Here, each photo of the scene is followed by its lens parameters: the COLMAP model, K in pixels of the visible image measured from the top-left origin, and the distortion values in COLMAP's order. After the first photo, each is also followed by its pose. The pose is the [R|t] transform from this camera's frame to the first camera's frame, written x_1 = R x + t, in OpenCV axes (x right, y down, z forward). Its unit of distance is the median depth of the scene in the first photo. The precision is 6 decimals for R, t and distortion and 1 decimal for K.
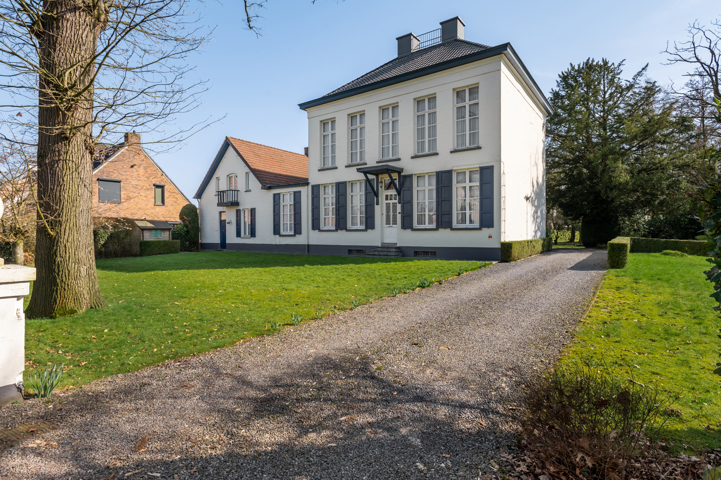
lens RADIAL K [[388.2, 0, 360.5], [0, 388.2, 240.0], [0, 0, 1]] dist [-0.004564, -0.000739]
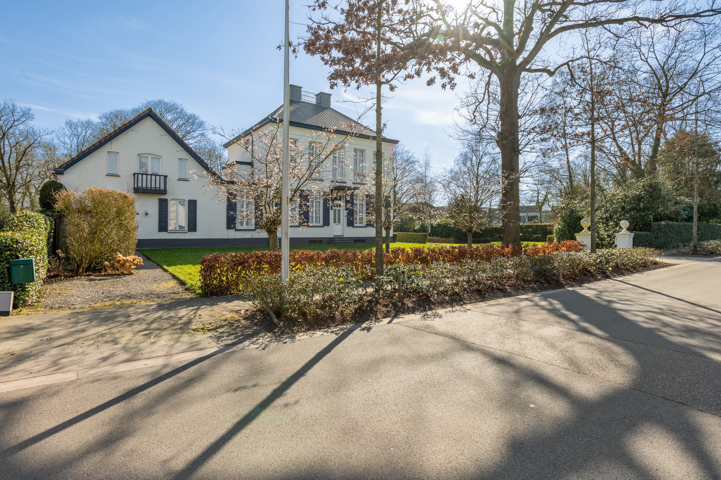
lens RADIAL K [[388.2, 0, 360.5], [0, 388.2, 240.0], [0, 0, 1]] dist [-0.004564, -0.000739]
pose [[0.285767, -0.020727, 0.958075, -1.098629], [0.009833, 0.999777, 0.018696, -0.000340], [-0.958249, 0.004078, 0.285907, 0.378731]]
